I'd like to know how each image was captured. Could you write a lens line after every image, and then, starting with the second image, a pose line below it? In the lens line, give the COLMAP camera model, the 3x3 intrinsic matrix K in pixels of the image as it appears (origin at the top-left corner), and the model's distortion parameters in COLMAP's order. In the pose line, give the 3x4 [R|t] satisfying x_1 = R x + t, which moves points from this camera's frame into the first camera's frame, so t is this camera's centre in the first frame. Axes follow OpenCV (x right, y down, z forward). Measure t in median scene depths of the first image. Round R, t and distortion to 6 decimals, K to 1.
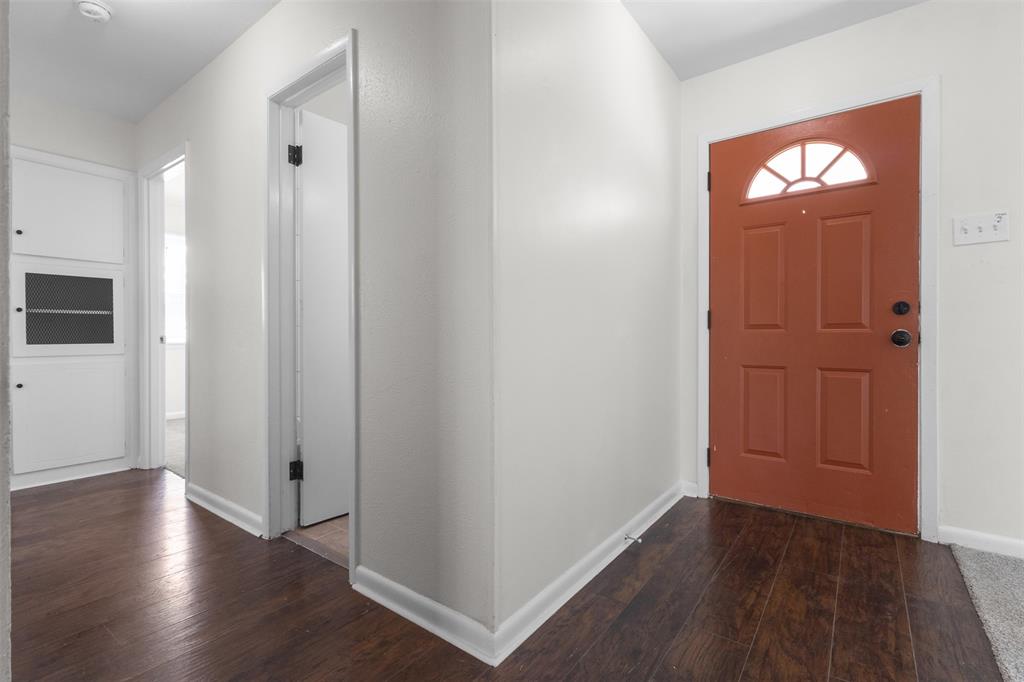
lens RADIAL K [[468.1, 0, 511.4], [0, 468.1, 340.3], [0, 0, 1]] dist [0.003663, -0.000284]
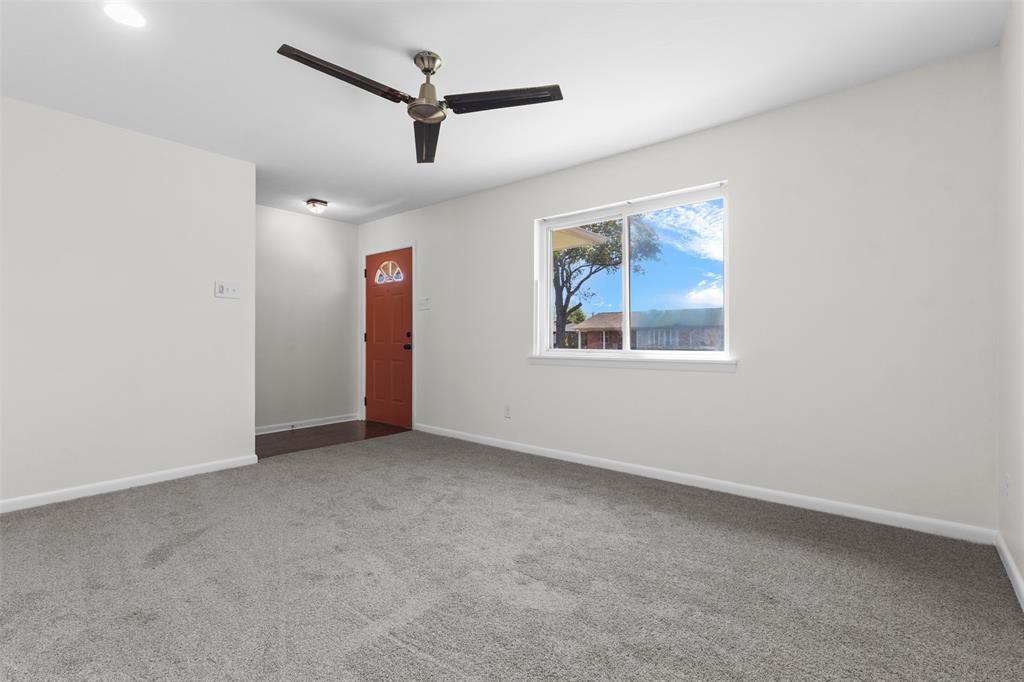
lens RADIAL K [[468.1, 0, 511.8], [0, 468.1, 338.2], [0, 0, 1]] dist [0.003663, -0.000284]
pose [[0.998587, 0.001105, -0.053139, 1.325635], [-0.001596, 0.999957, -0.009183, -0.024837], [0.053127, 0.009255, 0.998545, -1.218992]]
